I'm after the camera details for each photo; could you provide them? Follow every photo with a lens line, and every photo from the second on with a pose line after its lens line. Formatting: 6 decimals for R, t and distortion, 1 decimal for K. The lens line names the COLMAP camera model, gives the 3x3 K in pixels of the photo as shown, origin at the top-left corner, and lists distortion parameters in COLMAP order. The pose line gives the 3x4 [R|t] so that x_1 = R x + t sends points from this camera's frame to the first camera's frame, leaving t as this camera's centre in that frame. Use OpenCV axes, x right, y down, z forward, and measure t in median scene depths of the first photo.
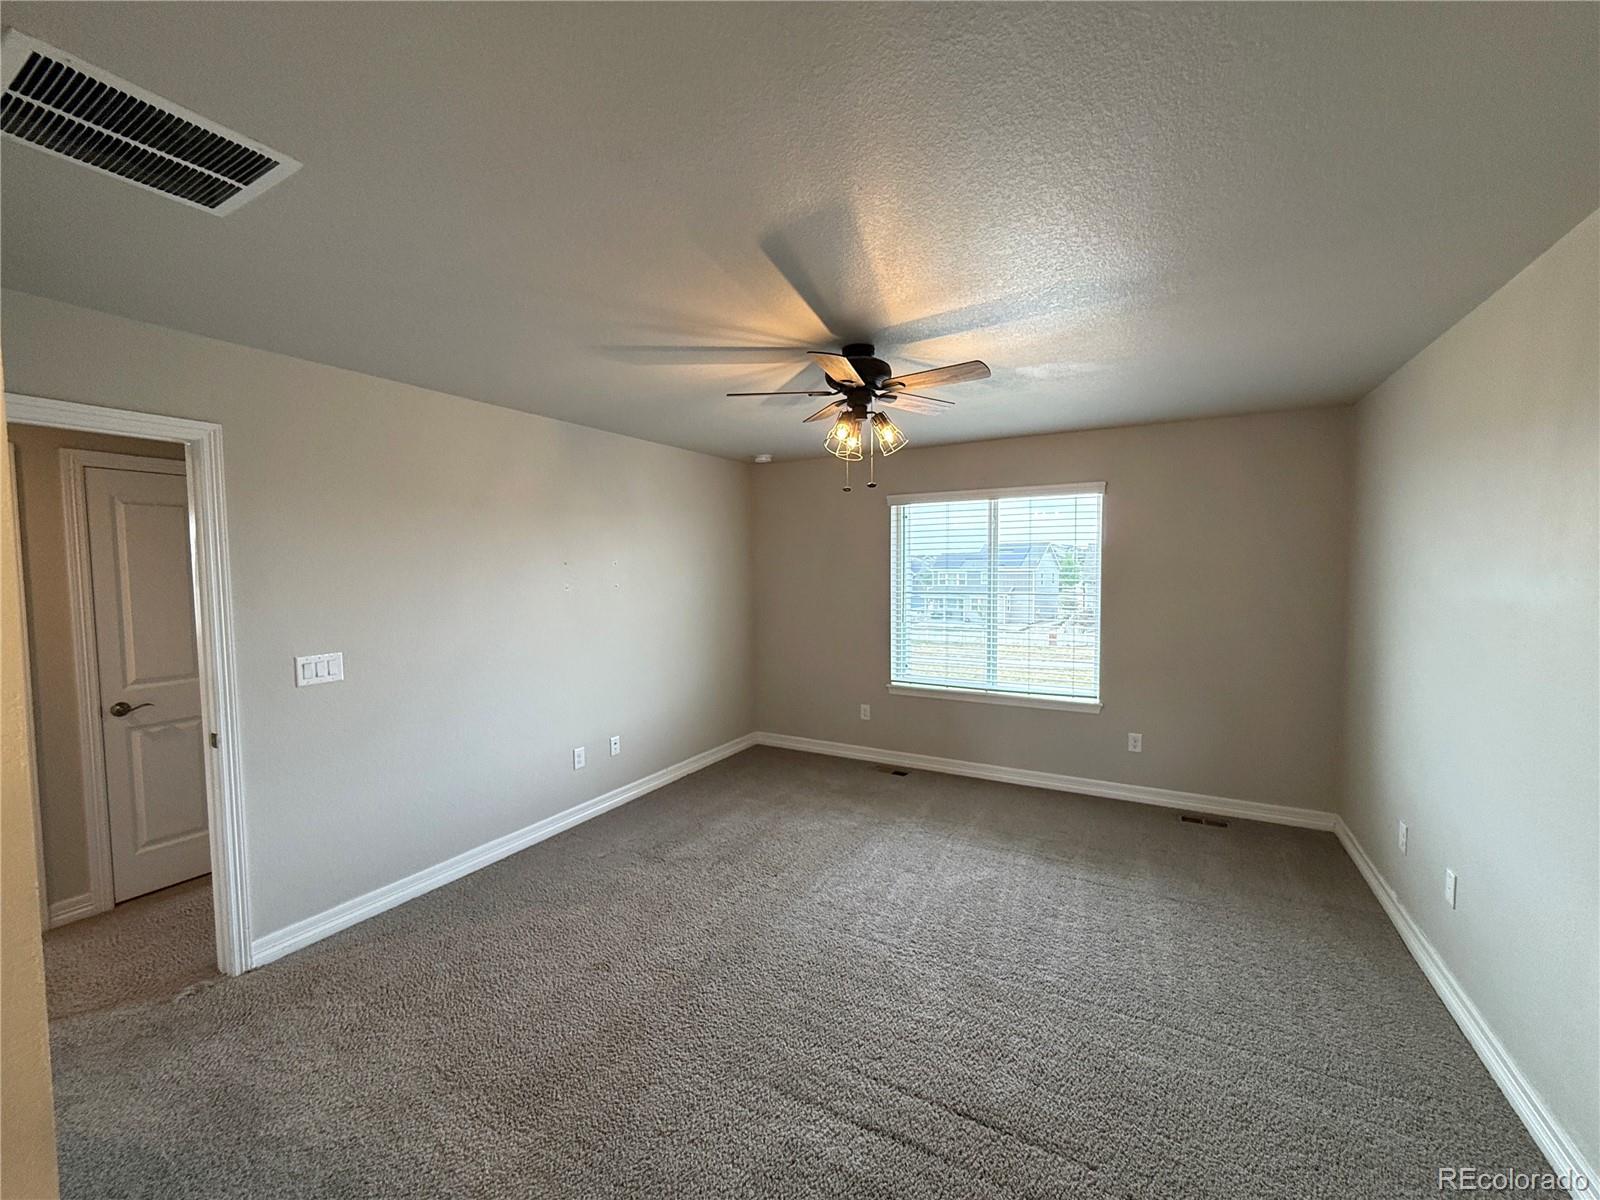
lens RADIAL K [[638.3, 0, 796.4], [0, 638.3, 603.4], [0, 0, 1]] dist [0.000434, -0.000230]
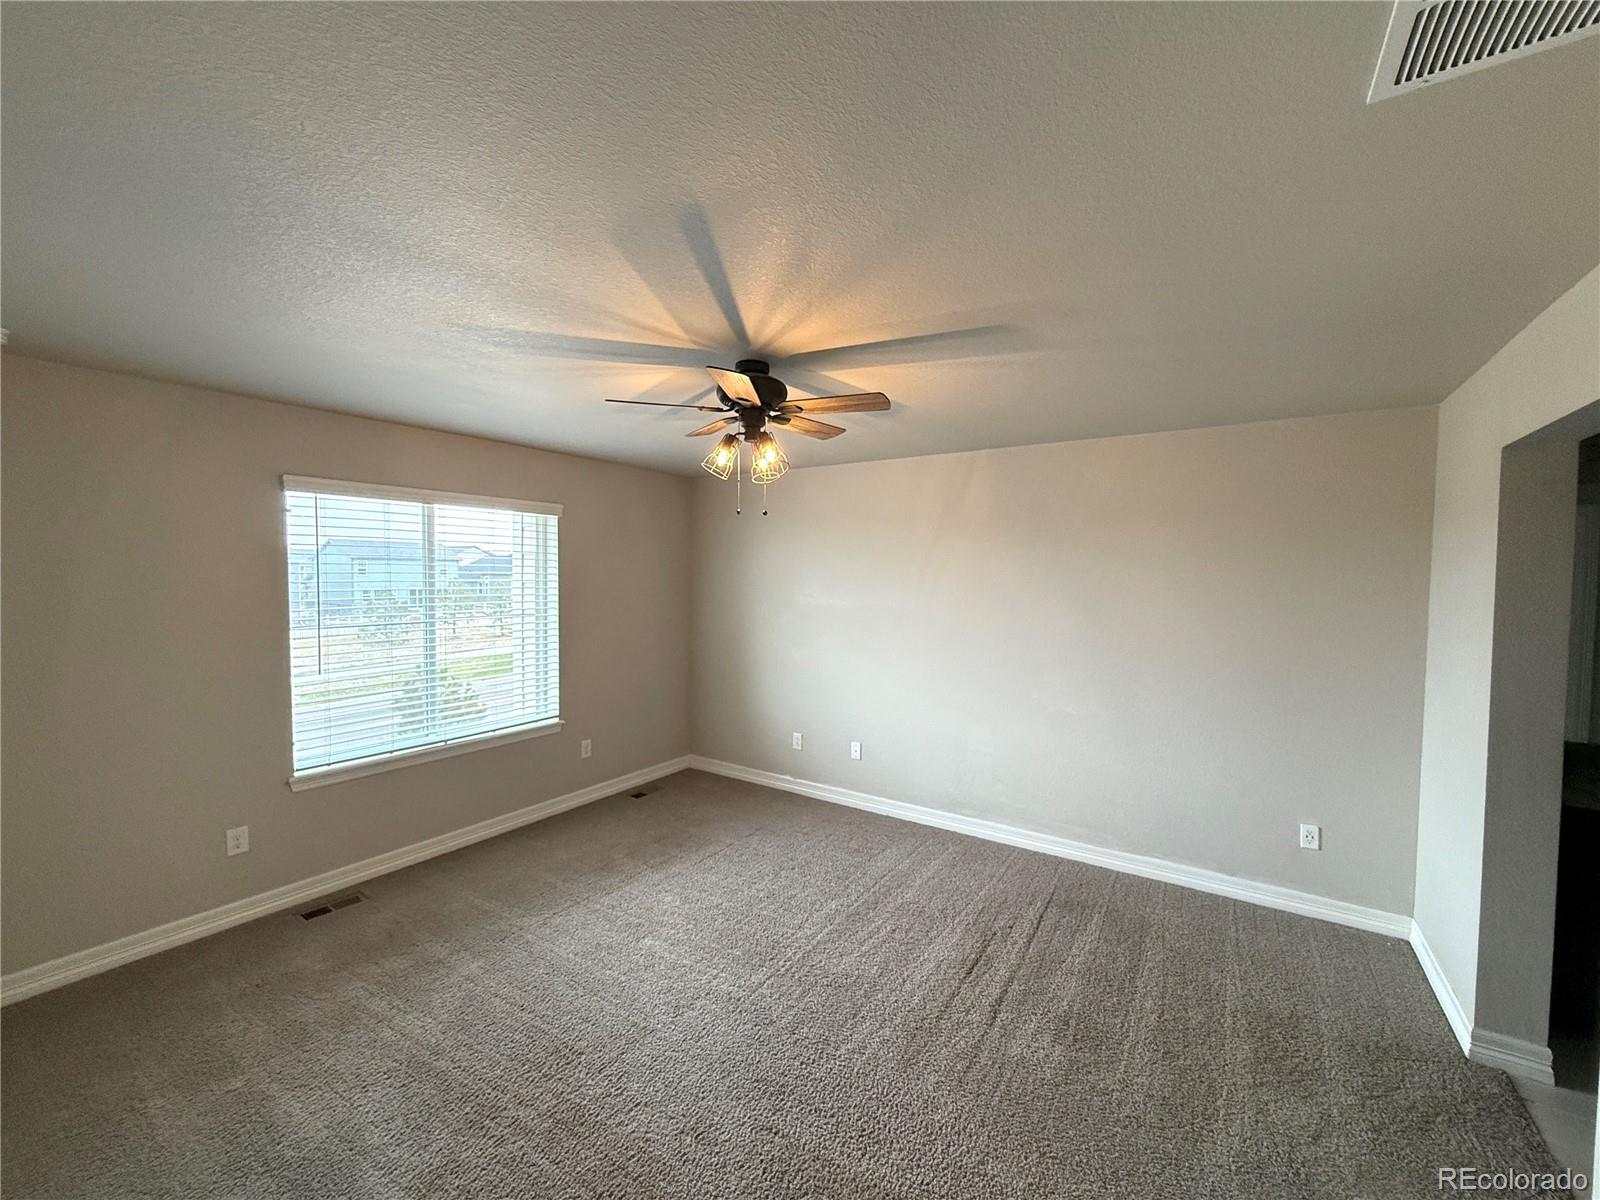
lens RADIAL K [[638.3, 0, 812.1], [0, 638.3, 600.0], [0, 0, 1]] dist [0.000434, -0.000230]
pose [[0.074390, -0.032029, 0.996715, -0.512975], [0.050265, 0.998334, 0.028329, -0.045711], [-0.995962, 0.047992, 0.075876, 0.521222]]
